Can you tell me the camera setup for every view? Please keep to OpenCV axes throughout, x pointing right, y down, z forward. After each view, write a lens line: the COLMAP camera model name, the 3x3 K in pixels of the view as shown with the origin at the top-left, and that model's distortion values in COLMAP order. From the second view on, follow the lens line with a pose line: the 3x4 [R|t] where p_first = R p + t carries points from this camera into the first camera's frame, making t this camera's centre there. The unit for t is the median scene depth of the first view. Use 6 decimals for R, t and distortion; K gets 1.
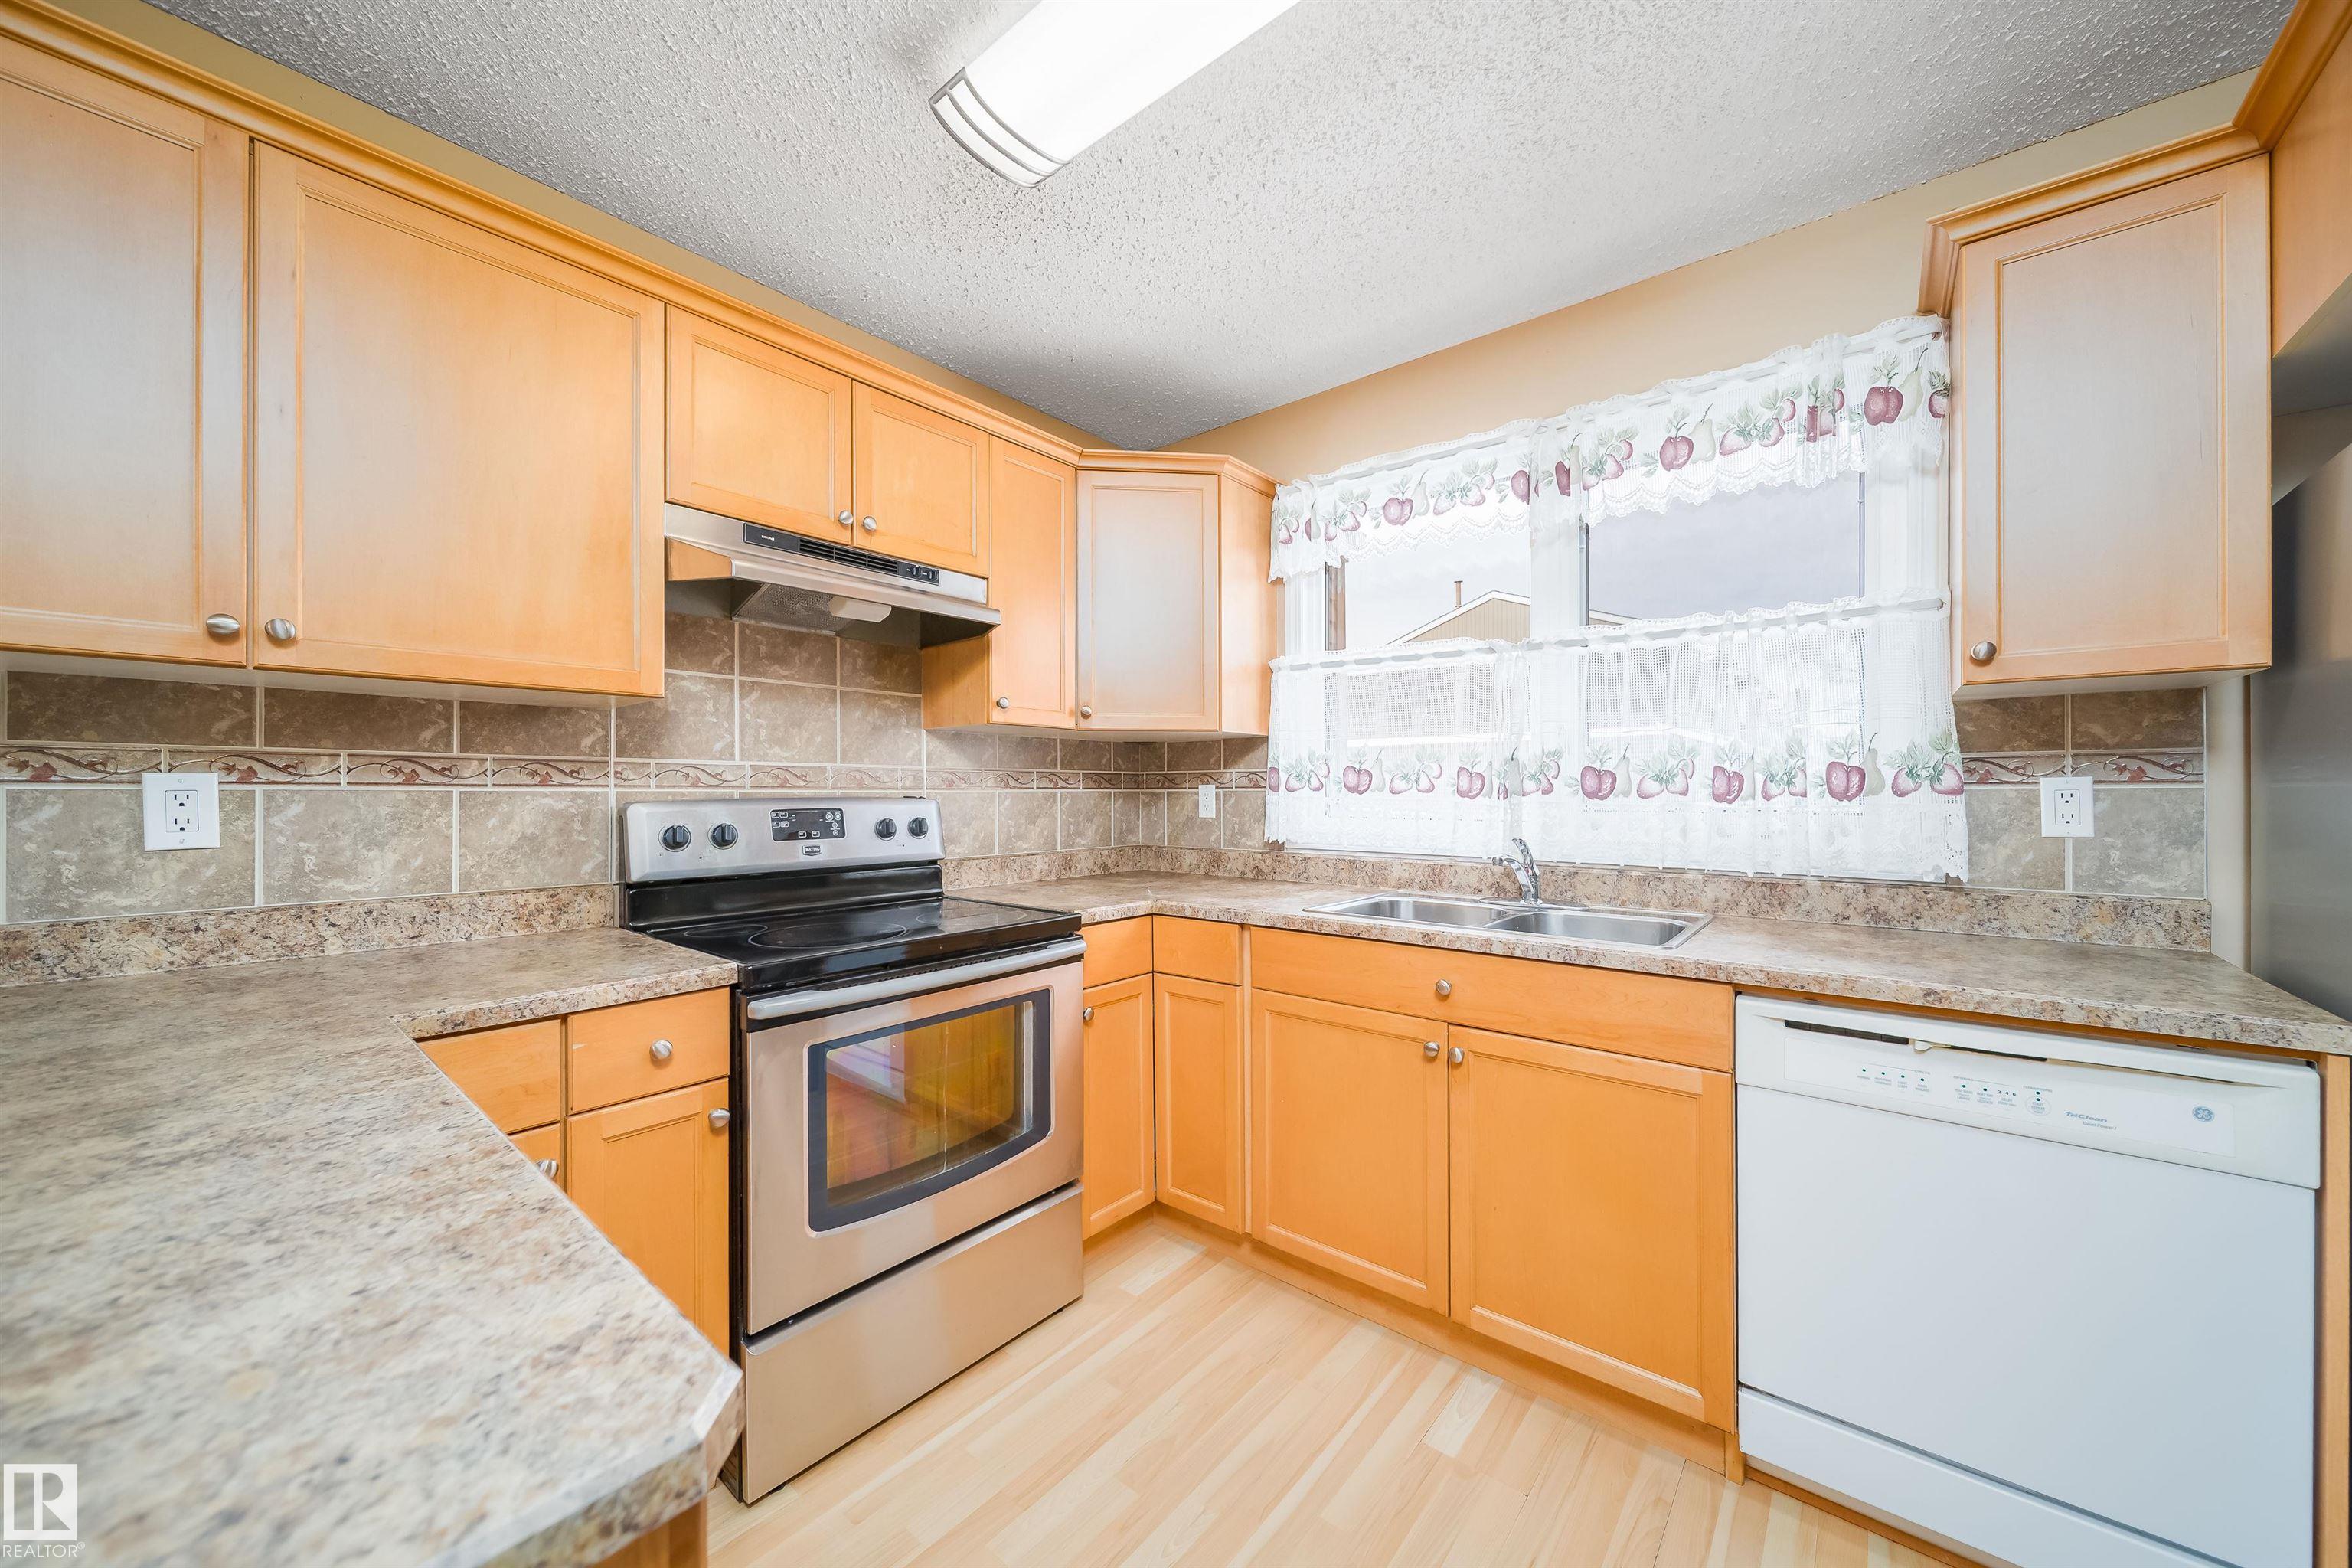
lens RADIAL K [[835.5, 0, 1195.0], [0, 835.5, 792.8], [0, 0, 1]] dist [-0.000450, -0.001063]
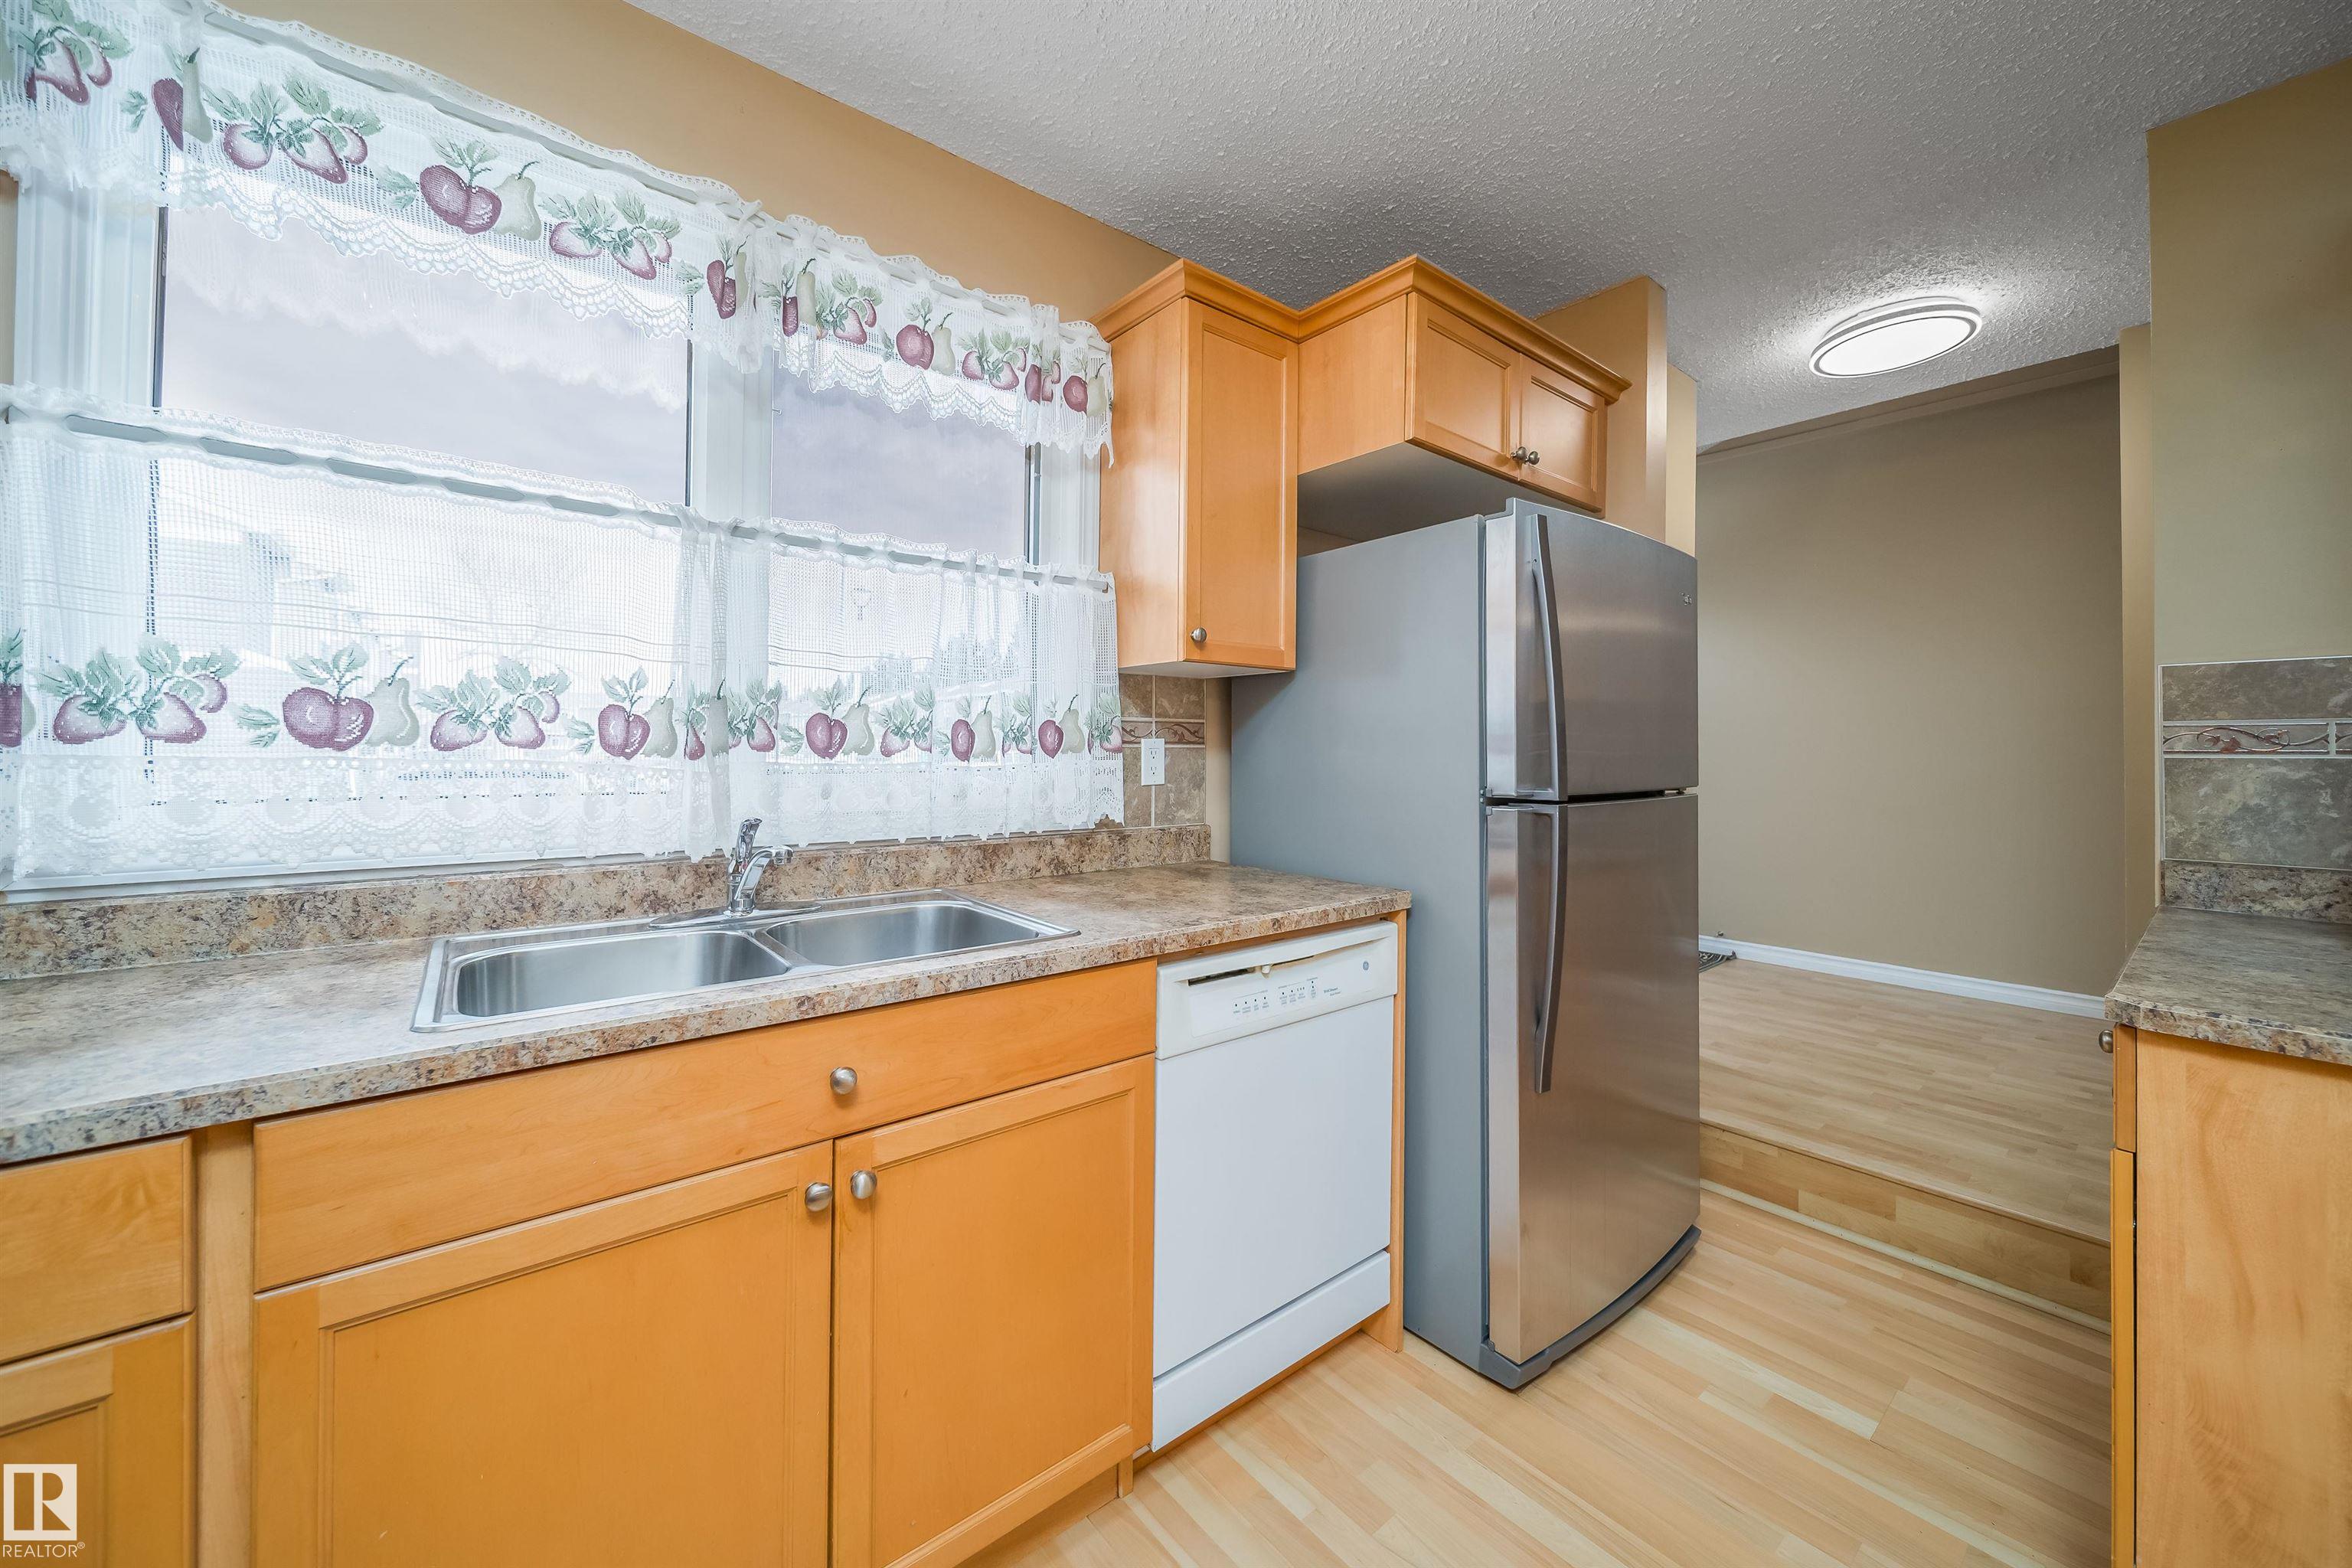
lens RADIAL K [[835.5, 0, 1146.6], [0, 835.5, 748.8], [0, 0, 1]] dist [-0.000450, -0.001063]
pose [[0.237774, 0.004513, 0.971310, -0.188851], [-0.003503, 0.999987, -0.003789, 0.001414], [-0.971314, -0.002502, 0.237786, 0.569035]]
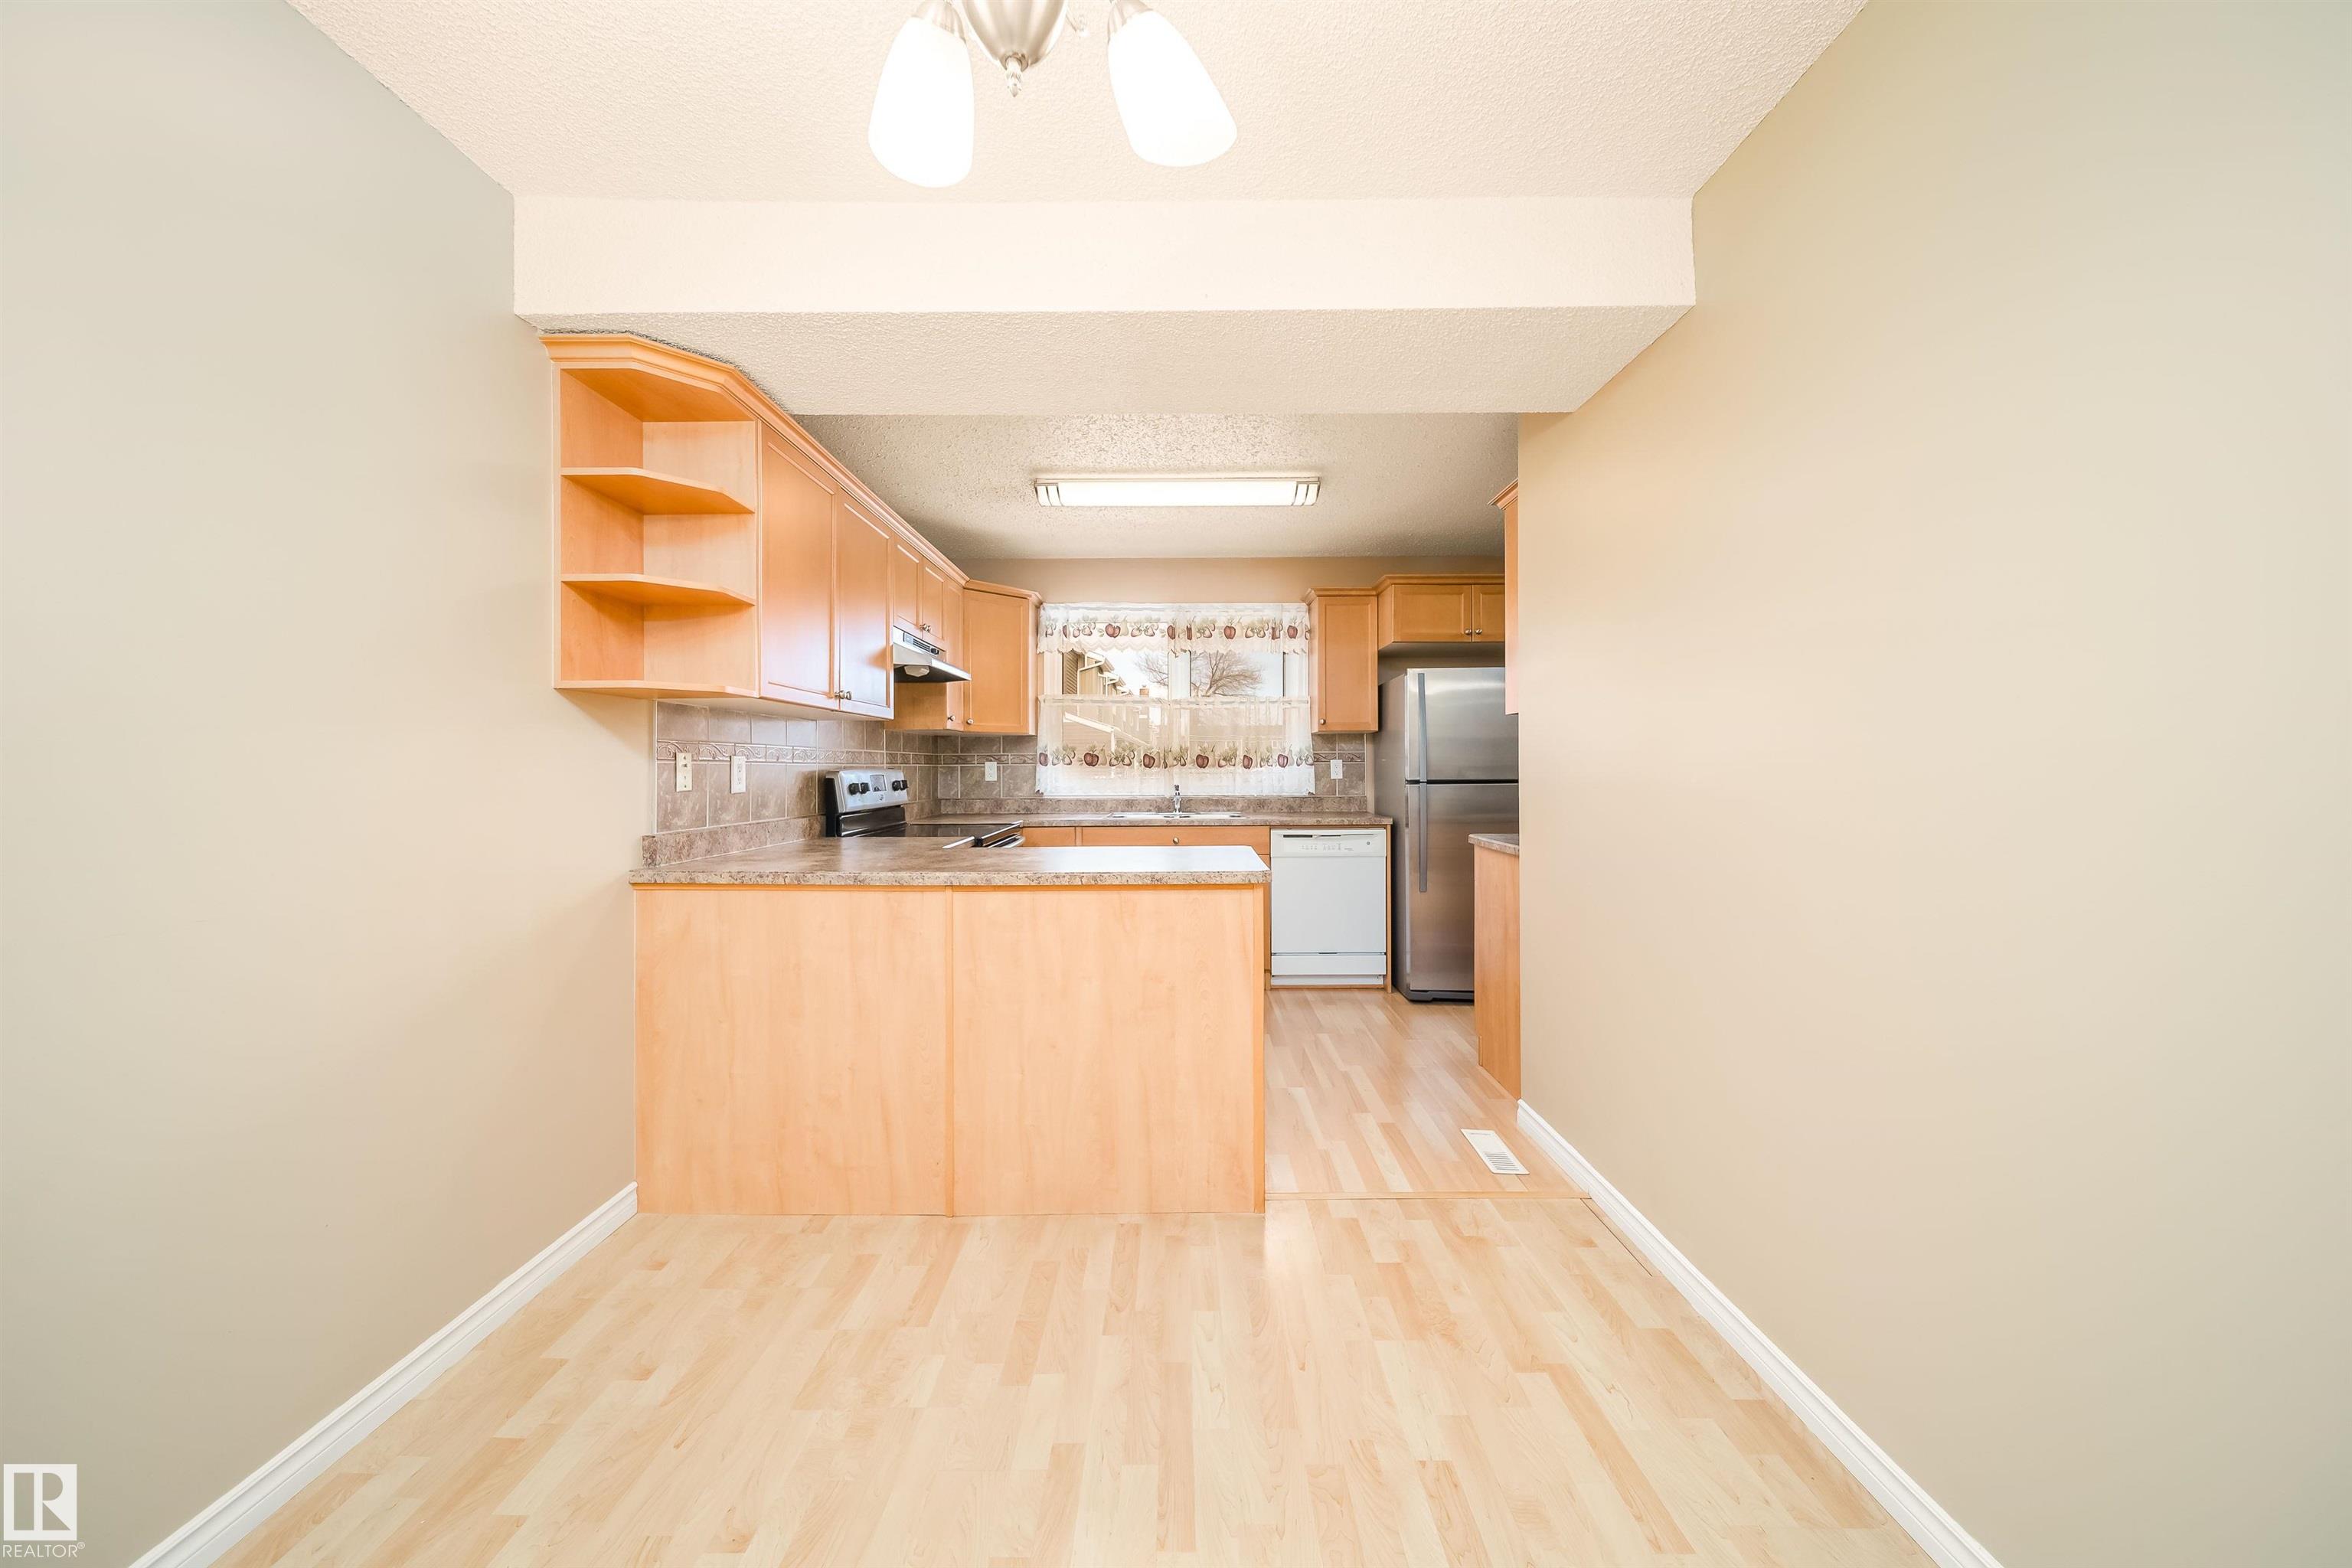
lens RADIAL K [[835.5, 0, 1183.1], [0, 835.5, 760.7], [0, 0, 1]] dist [-0.000450, -0.001063]
pose [[0.773731, 0.002296, 0.633510, -1.149860], [0.004500, 0.999948, -0.009121, 0.008938], [-0.633498, 0.009908, 0.773681, -0.880825]]
